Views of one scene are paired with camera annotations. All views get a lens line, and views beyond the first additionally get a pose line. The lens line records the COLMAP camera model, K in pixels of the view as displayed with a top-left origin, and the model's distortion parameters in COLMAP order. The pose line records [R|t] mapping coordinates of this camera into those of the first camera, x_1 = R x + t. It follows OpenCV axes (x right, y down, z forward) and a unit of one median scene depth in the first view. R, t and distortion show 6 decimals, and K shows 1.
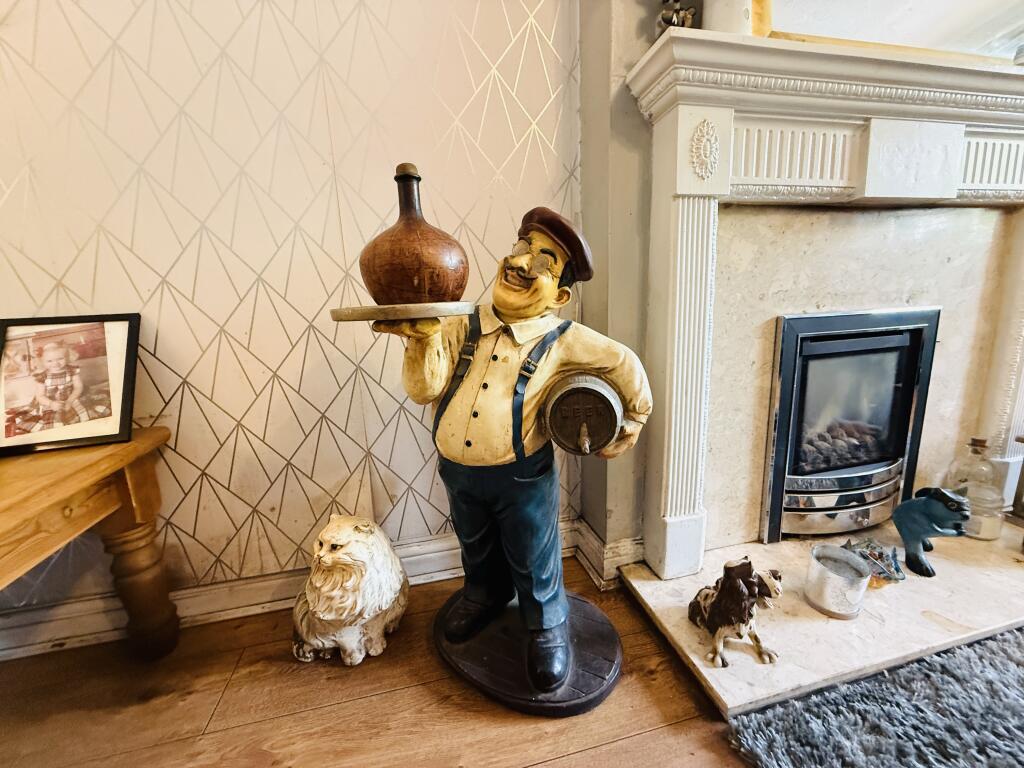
lens RADIAL K [[405.2, 0, 506.6], [0, 405.2, 388.2], [0, 0, 1]] dist [0.001089, -0.000174]
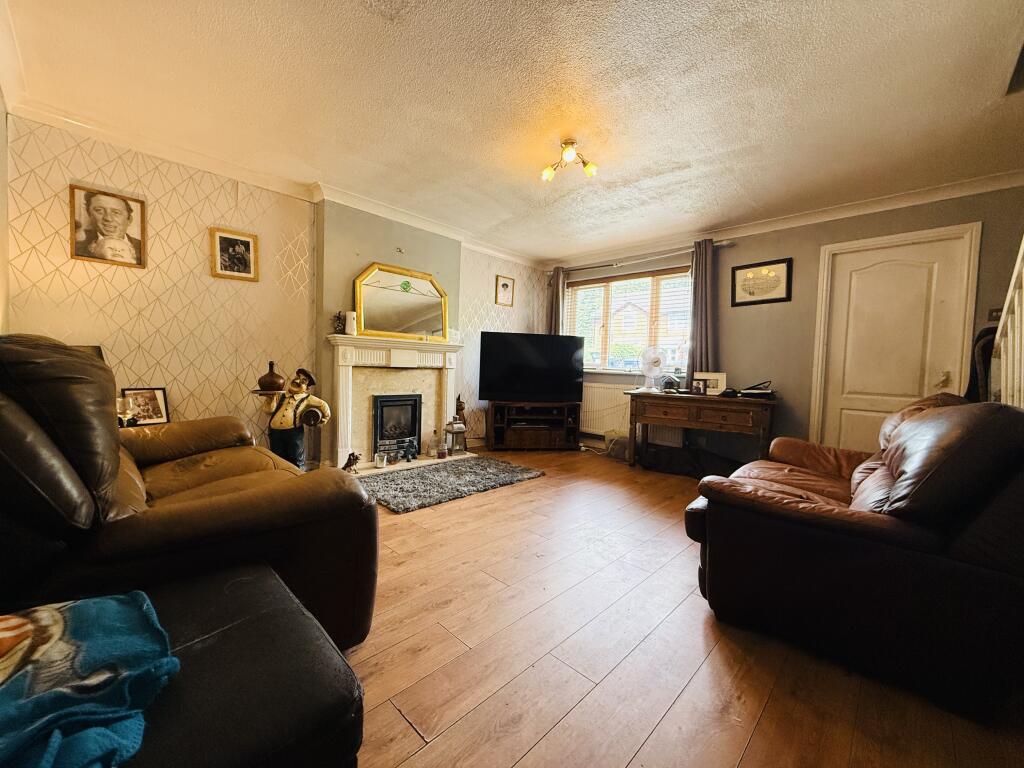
lens RADIAL K [[405.2, 0, 507.9], [0, 405.2, 384.6], [0, 0, 1]] dist [0.001089, -0.000174]
pose [[0.839434, 0.047453, 0.541385, -0.377142], [0.042233, 0.987472, -0.152037, 0.431482], [-0.541818, 0.150489, 0.826914, -3.421283]]
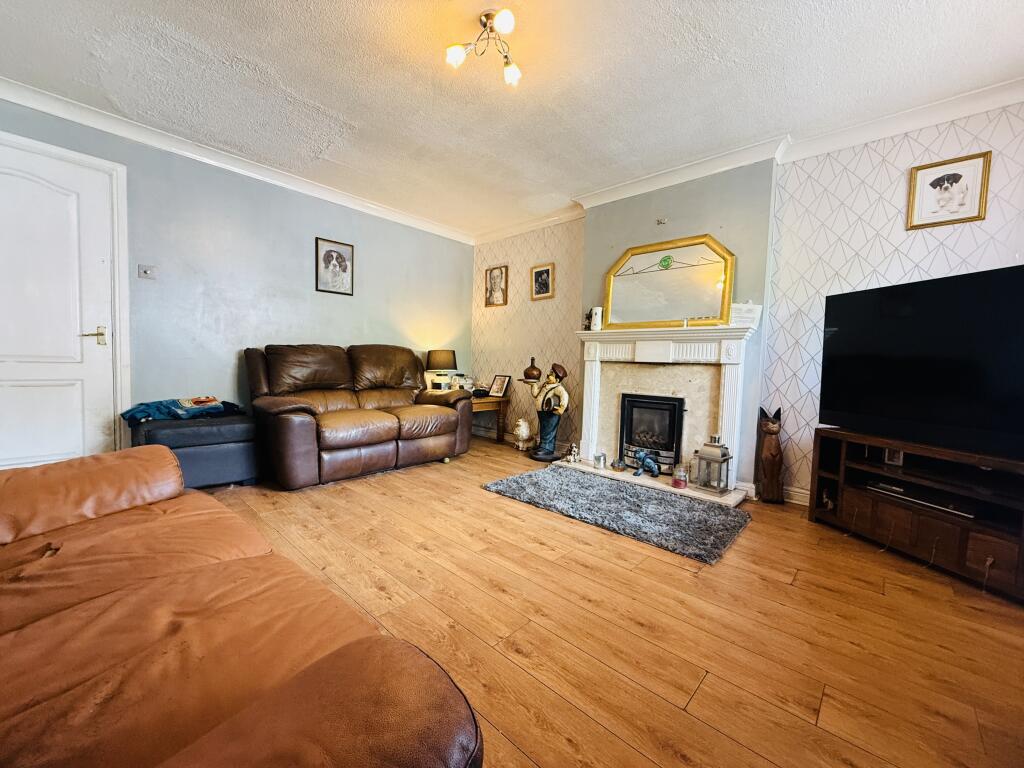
lens RADIAL K [[405.2, 0, 509.4], [0, 405.2, 383.1], [0, 0, 1]] dist [0.001089, -0.000174]
pose [[0.560697, 0.104057, -0.821457, 3.668186], [-0.223481, 0.974273, -0.029126, 0.074367], [0.797292, 0.199911, 0.569526, -2.148448]]
